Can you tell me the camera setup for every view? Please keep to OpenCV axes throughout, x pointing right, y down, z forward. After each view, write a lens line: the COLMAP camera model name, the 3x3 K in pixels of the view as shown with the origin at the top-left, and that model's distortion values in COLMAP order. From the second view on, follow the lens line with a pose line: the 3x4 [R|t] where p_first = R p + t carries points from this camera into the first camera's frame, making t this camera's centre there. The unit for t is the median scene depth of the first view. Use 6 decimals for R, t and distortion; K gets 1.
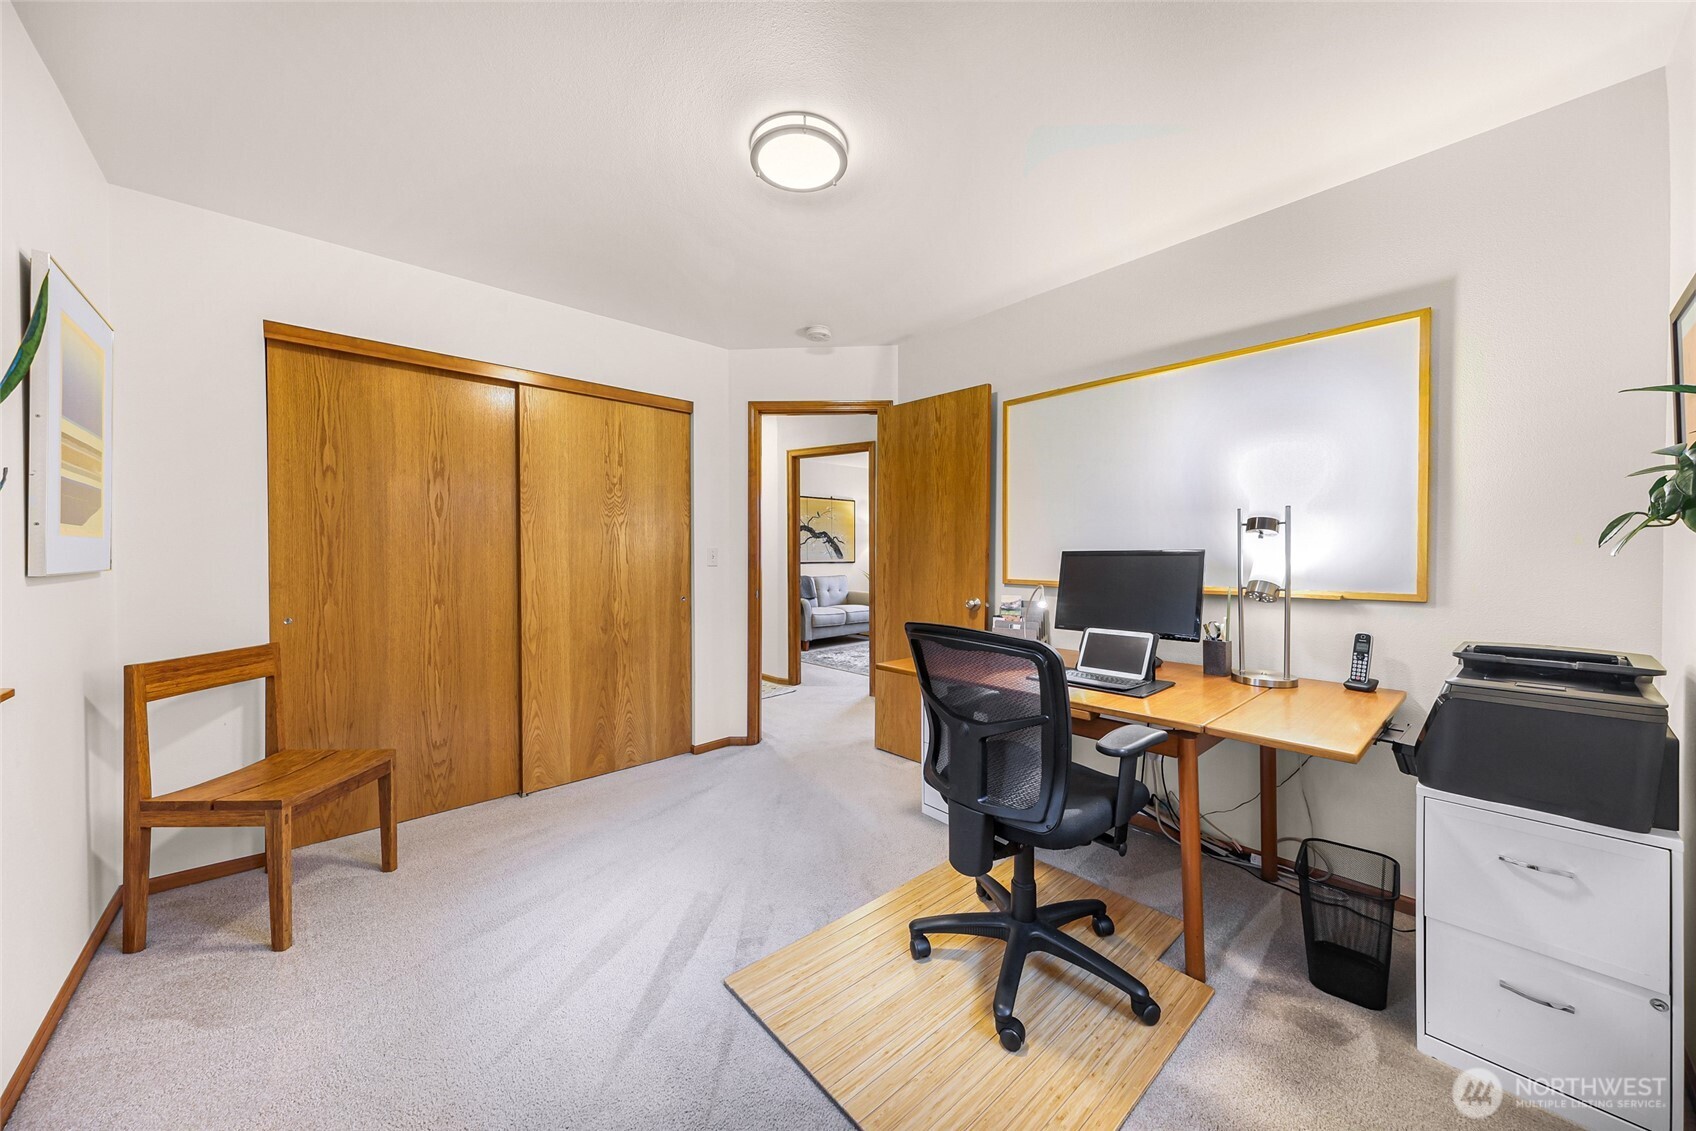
lens RADIAL K [[593.6, 0, 841.3], [0, 593.6, 562.1], [0, 0, 1]] dist [-0.001098, -0.000041]
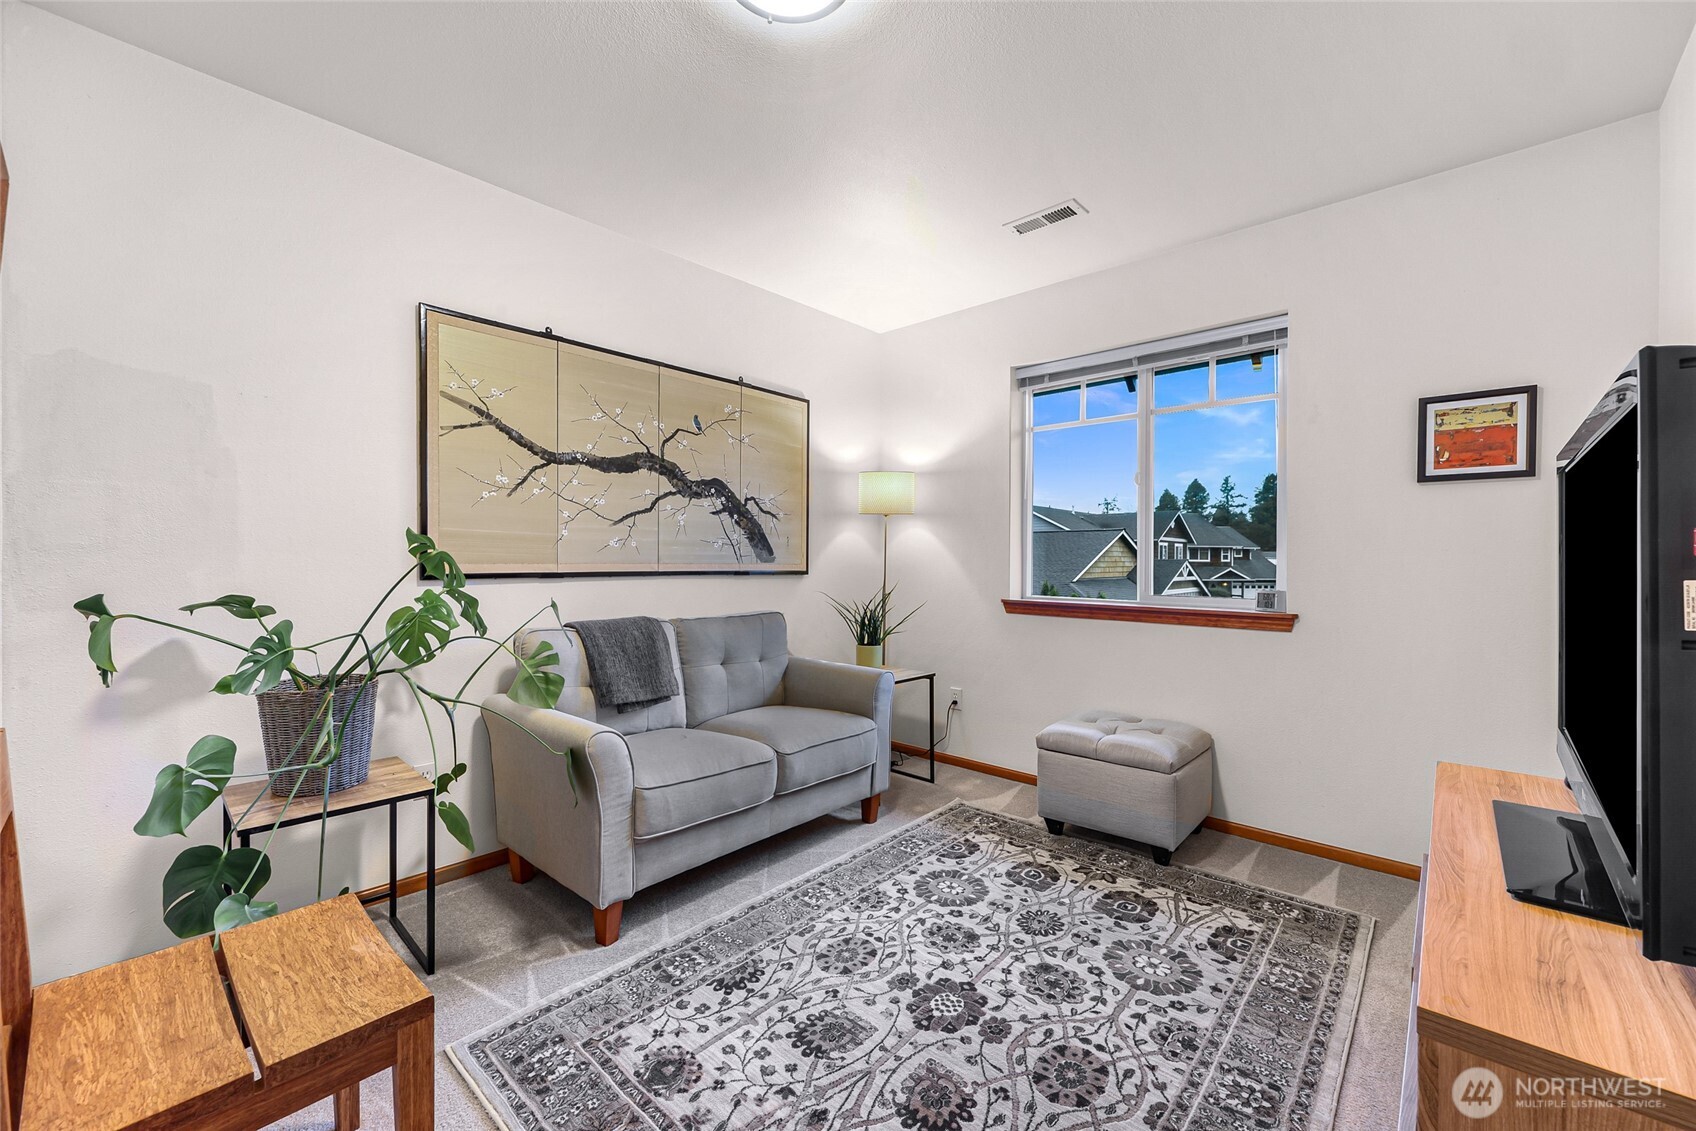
lens RADIAL K [[677.3, 0, 852.4], [0, 677.3, 563.8], [0, 0, 1]] dist [-0.000108, -0.000001]
pose [[0.994584, 0.007572, 0.103658, 0.007446], [-0.007207, 0.999966, -0.003899, -0.003738], [-0.103684, 0.003131, 0.994605, 0.625935]]
